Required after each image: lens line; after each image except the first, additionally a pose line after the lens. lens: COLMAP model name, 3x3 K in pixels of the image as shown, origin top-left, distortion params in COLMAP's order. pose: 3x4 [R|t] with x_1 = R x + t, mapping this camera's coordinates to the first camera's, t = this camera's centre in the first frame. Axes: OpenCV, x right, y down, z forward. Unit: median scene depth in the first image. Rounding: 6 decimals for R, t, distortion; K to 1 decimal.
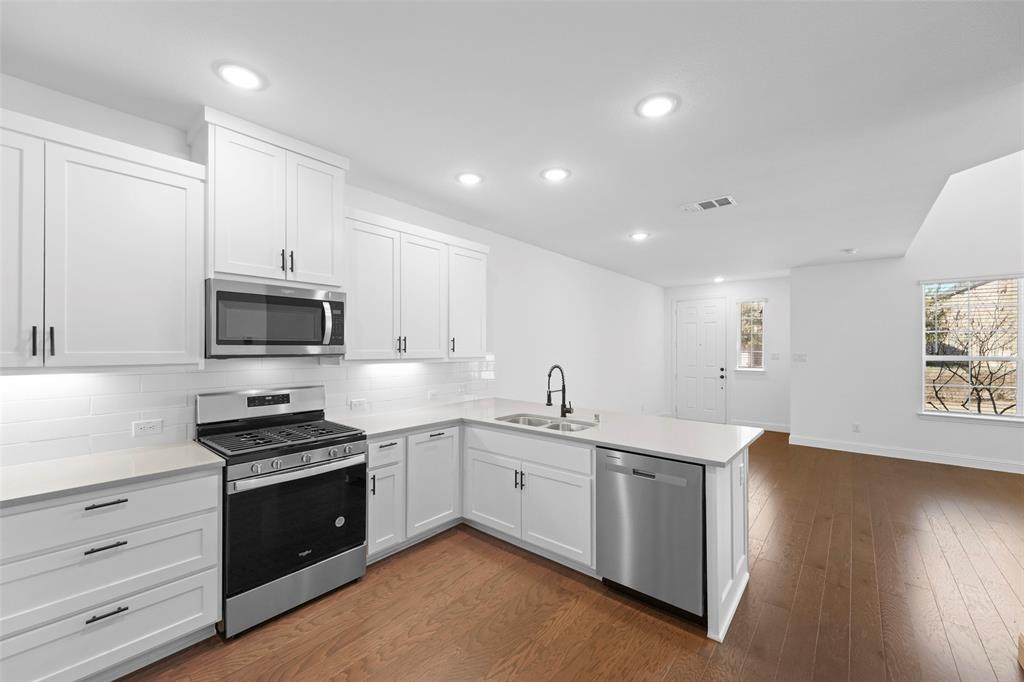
lens RADIAL K [[405.8, 0, 506.9], [0, 405.8, 346.7], [0, 0, 1]] dist [0.002038, -0.000069]
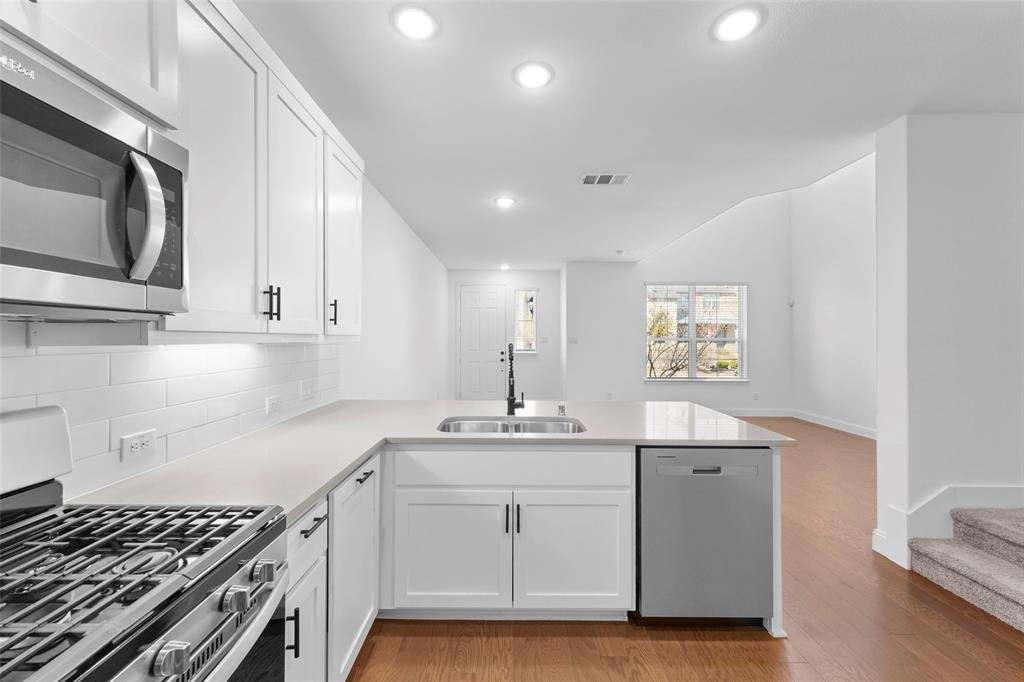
lens RADIAL K [[412.9, 0, 508.6], [0, 412.9, 336.5], [0, 0, 1]] dist [0.001944, 0.000067]
pose [[0.766554, -0.000655, 0.642179, -0.418846], [0.000740, 1.000000, 0.000137, 0.039518], [-0.642179, 0.000370, 0.766554, 0.525272]]
